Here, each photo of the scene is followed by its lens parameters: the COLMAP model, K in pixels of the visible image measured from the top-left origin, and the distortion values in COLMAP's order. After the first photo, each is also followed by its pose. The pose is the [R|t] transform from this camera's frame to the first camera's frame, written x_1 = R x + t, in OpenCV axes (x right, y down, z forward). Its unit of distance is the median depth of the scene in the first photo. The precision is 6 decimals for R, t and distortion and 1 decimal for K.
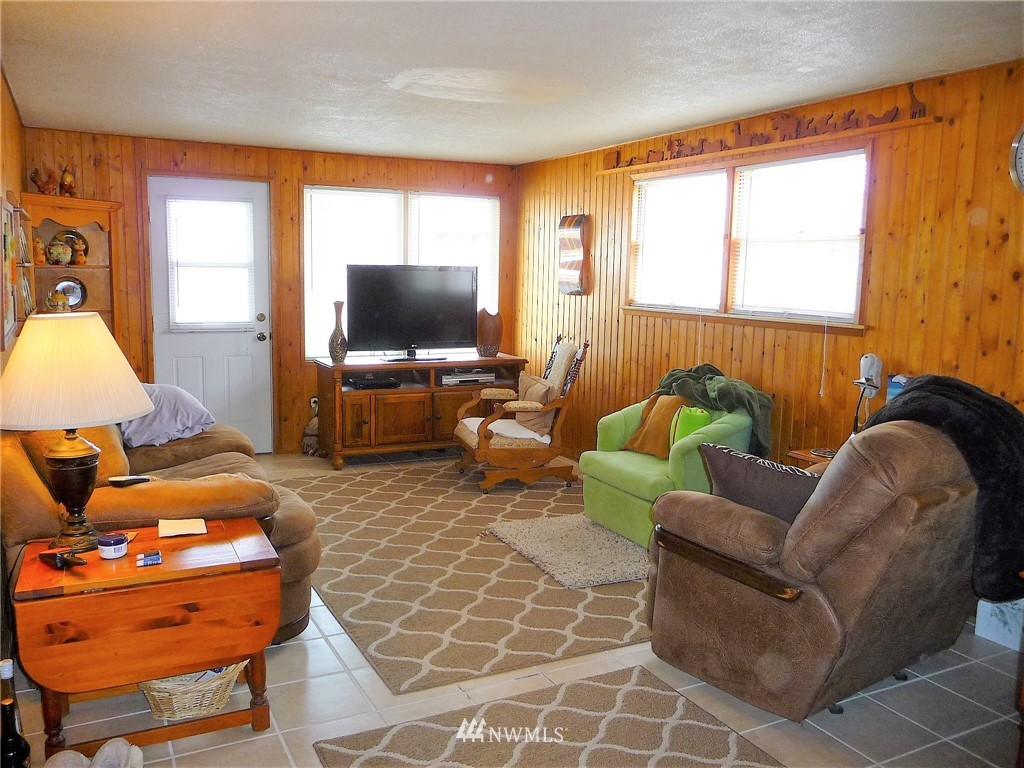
lens RADIAL K [[852.5, 0, 505.5], [0, 852.5, 380.4], [0, 0, 1]] dist [-0.043470, 0.052138]
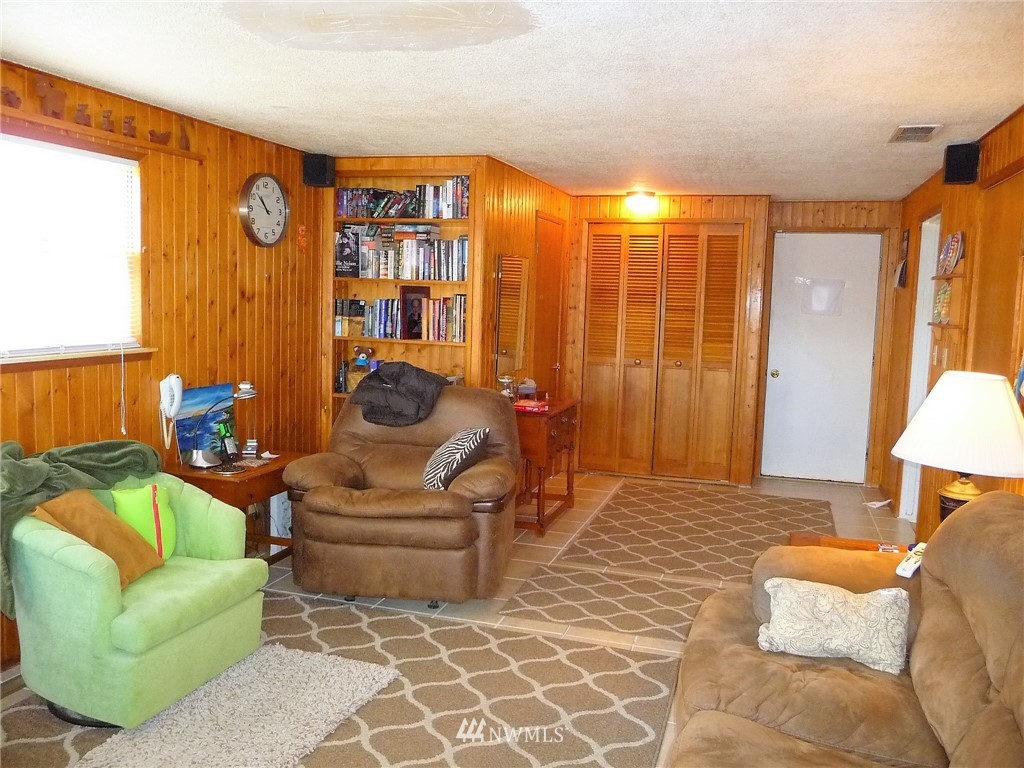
lens RADIAL K [[852.5, 0, 505.5], [0, 852.5, 380.4], [0, 0, 1]] dist [-0.043470, 0.052138]
pose [[-0.708269, -0.111643, 0.697058, -0.607075], [0.052785, 0.976276, 0.209996, -0.236959], [-0.703966, 0.185528, -0.685574, 1.554882]]
